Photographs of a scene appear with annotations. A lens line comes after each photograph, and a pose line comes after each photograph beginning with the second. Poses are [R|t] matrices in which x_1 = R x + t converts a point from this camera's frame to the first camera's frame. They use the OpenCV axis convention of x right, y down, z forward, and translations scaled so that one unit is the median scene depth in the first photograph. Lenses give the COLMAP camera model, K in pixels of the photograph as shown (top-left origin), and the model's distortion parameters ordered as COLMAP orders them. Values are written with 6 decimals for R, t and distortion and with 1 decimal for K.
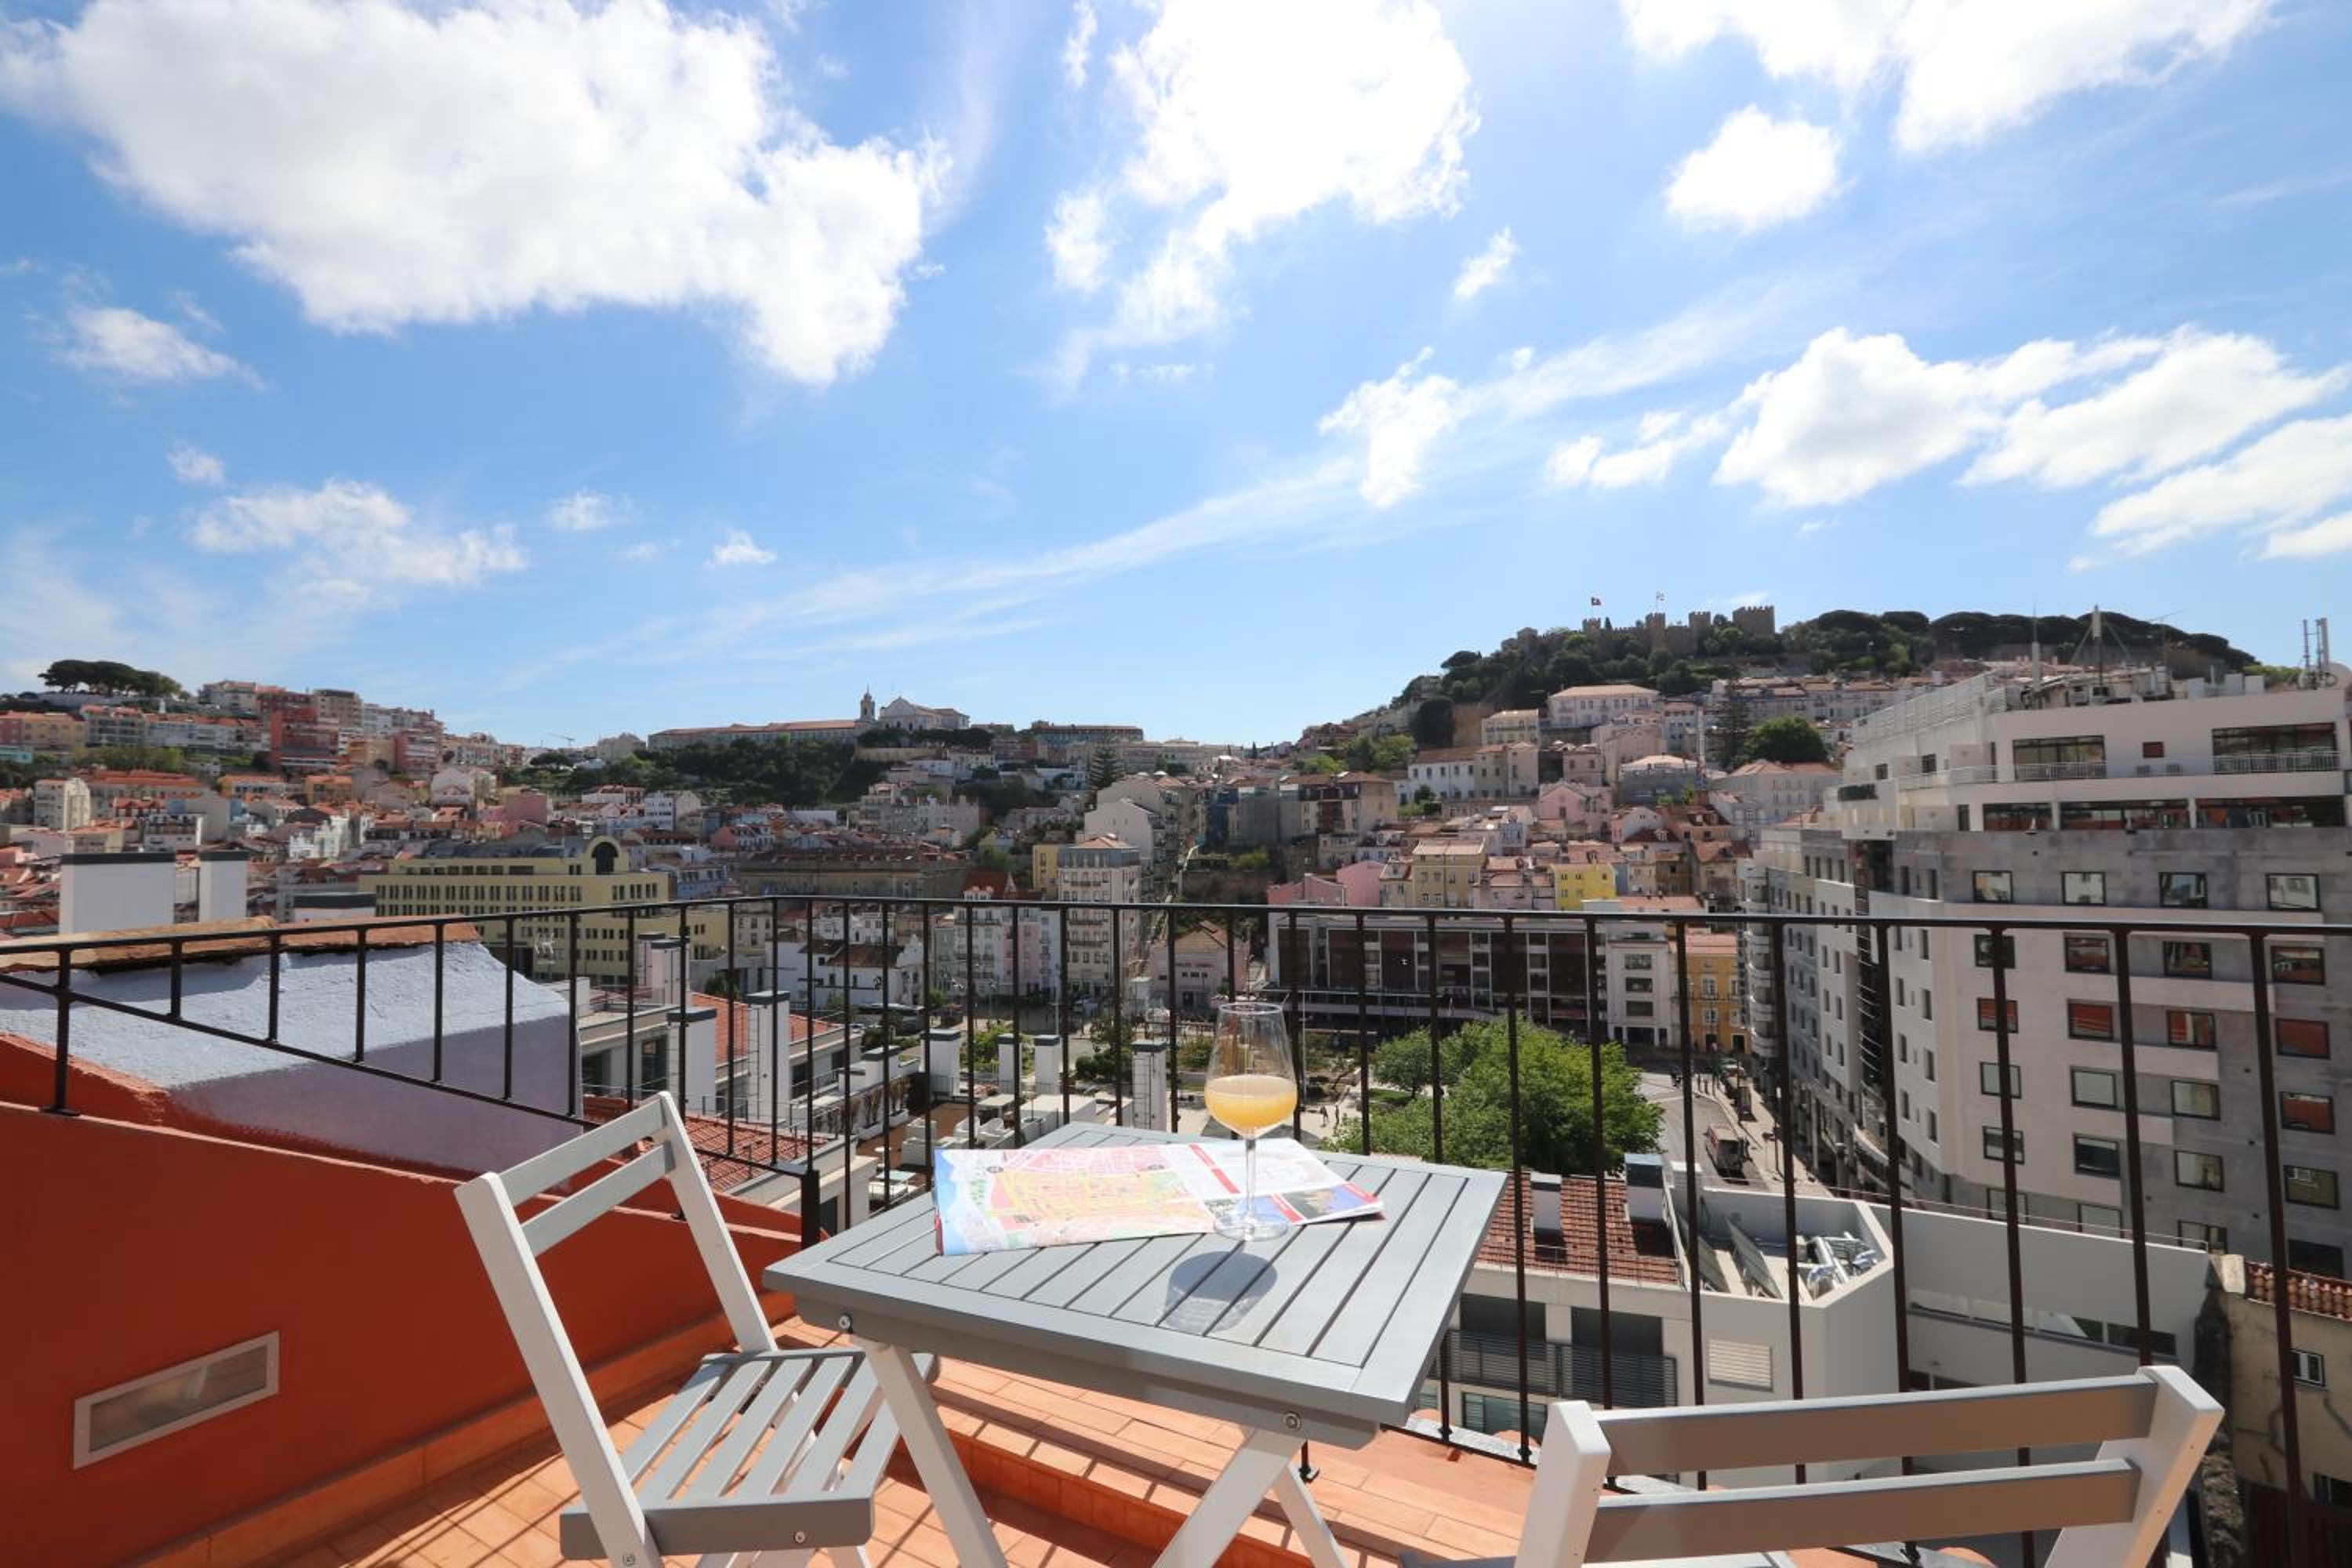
lens RADIAL K [[1083.6, 0, 1168.2], [0, 1083.6, 779.4], [0, 0, 1]] dist [-0.018791, 0.001264]
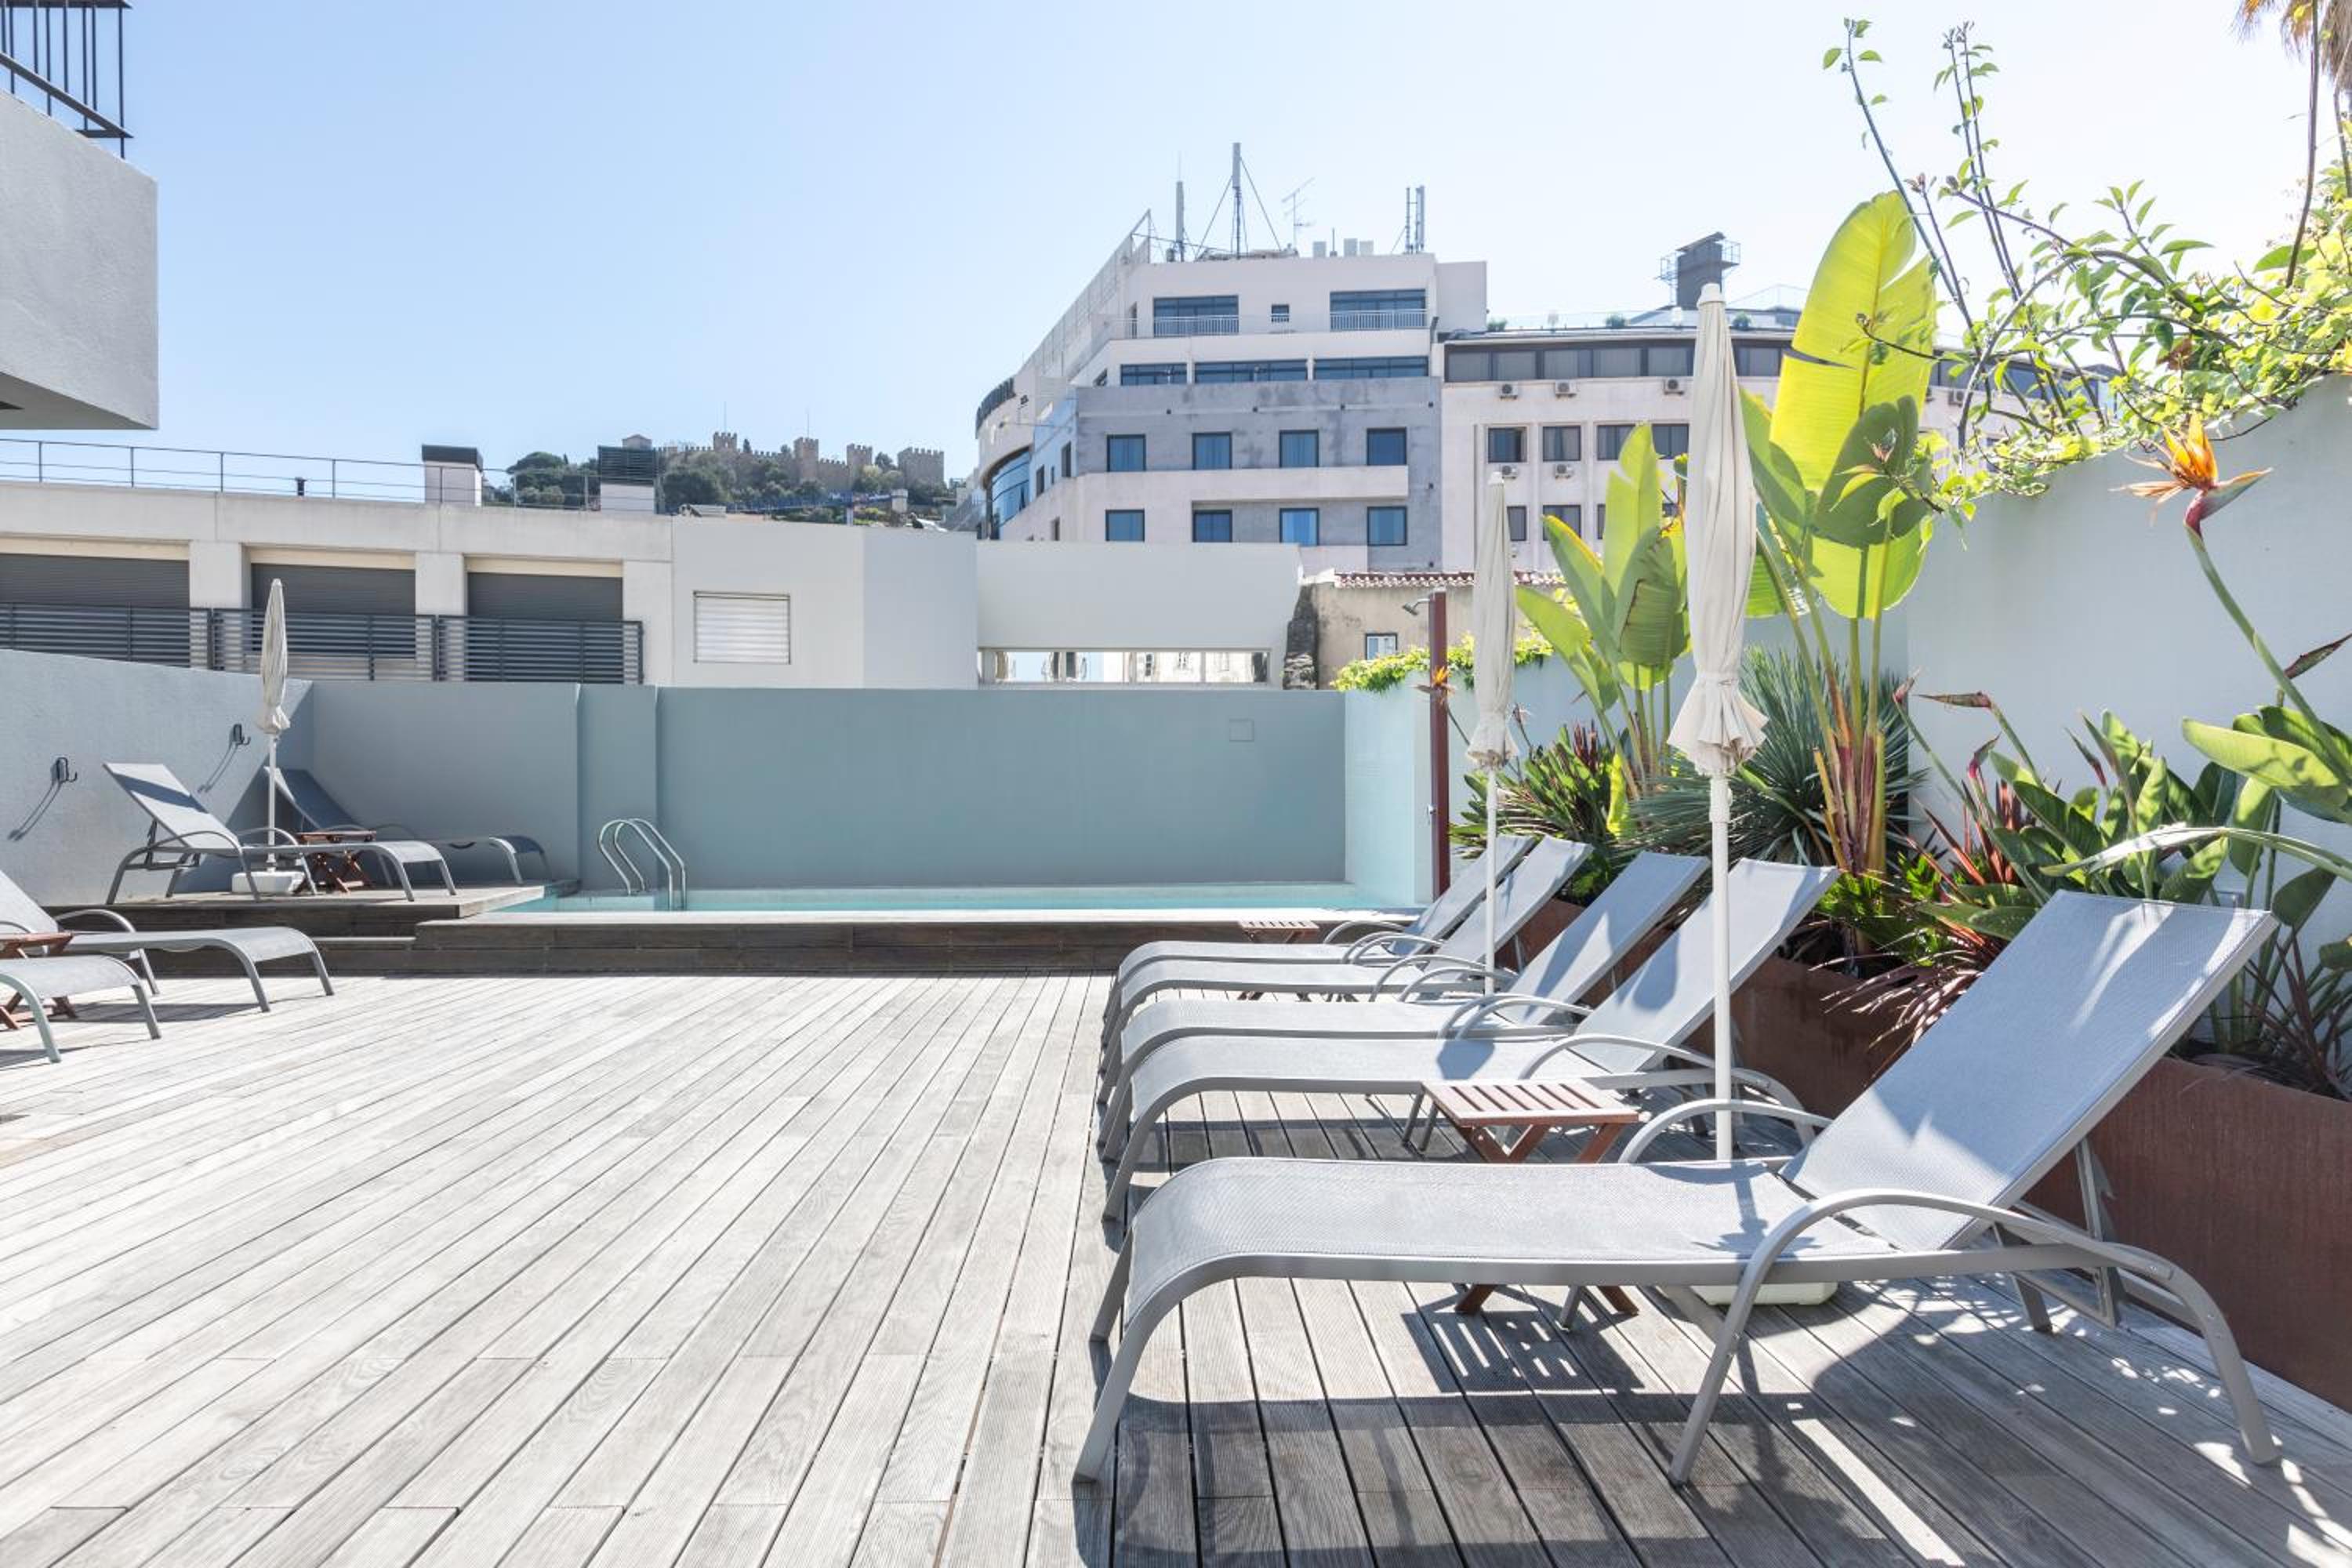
lens RADIAL K [[1442.8, 0, 1176.0], [0, 1442.8, 784.0], [0, 0, 1]] dist [0.002054, 0.000922]
pose [[0.782199, 0.006640, 0.622993, 0.062792], [-0.037535, 0.998629, 0.036483, 0.182941], [-0.621897, -0.051921, 0.781376, 0.054440]]
